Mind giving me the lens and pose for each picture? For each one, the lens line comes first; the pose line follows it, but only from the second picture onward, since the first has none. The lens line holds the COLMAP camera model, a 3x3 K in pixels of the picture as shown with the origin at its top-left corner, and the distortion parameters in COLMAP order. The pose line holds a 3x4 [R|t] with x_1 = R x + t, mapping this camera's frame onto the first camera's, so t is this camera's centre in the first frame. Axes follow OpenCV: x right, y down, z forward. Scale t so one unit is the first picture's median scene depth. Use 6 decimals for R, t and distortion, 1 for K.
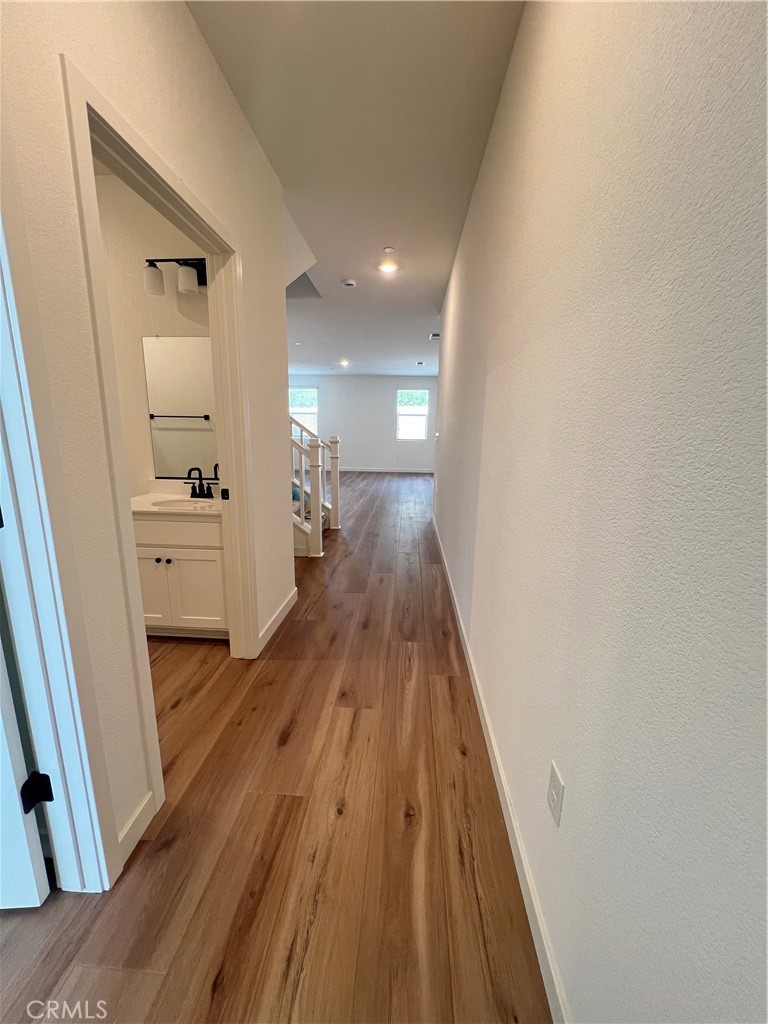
lens RADIAL K [[410.1, 0, 381.2], [0, 410.1, 510.0], [0, 0, 1]] dist [-0.002423, 0.000497]
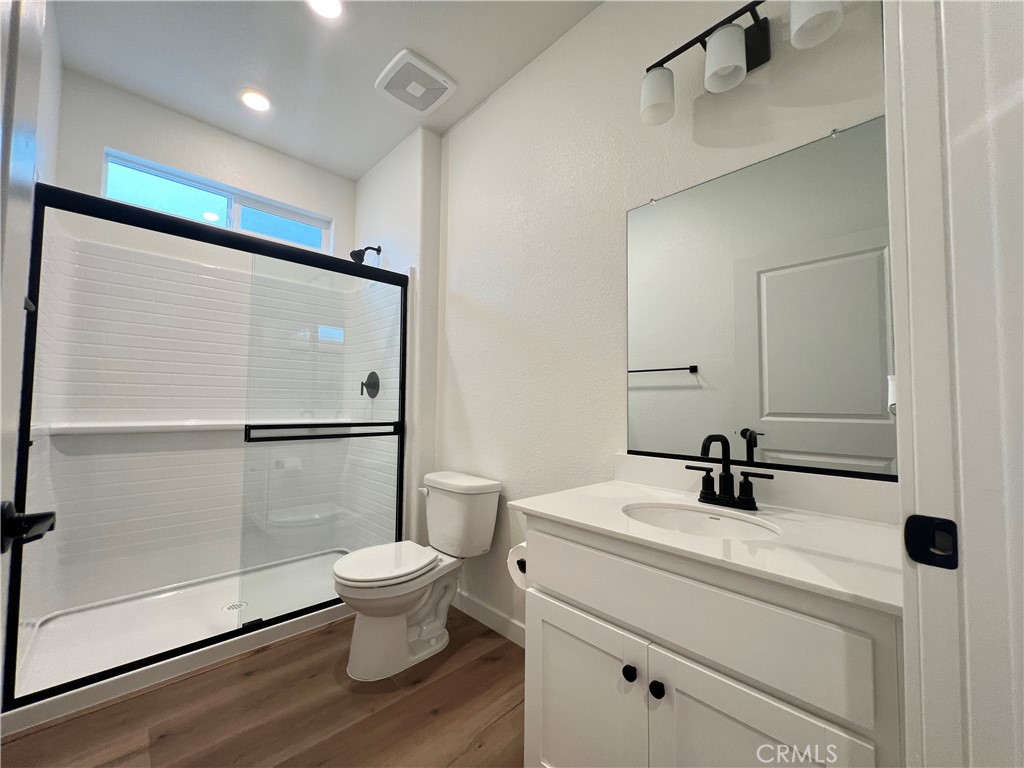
lens RADIAL K [[410.1, 0, 507.4], [0, 410.1, 385.0], [0, 0, 1]] dist [-0.002423, 0.000497]
pose [[0.734793, -0.036464, -0.677310, -0.311561], [-0.136082, 0.970326, -0.199871, -0.035762], [0.664500, 0.239033, 0.708027, 0.512717]]
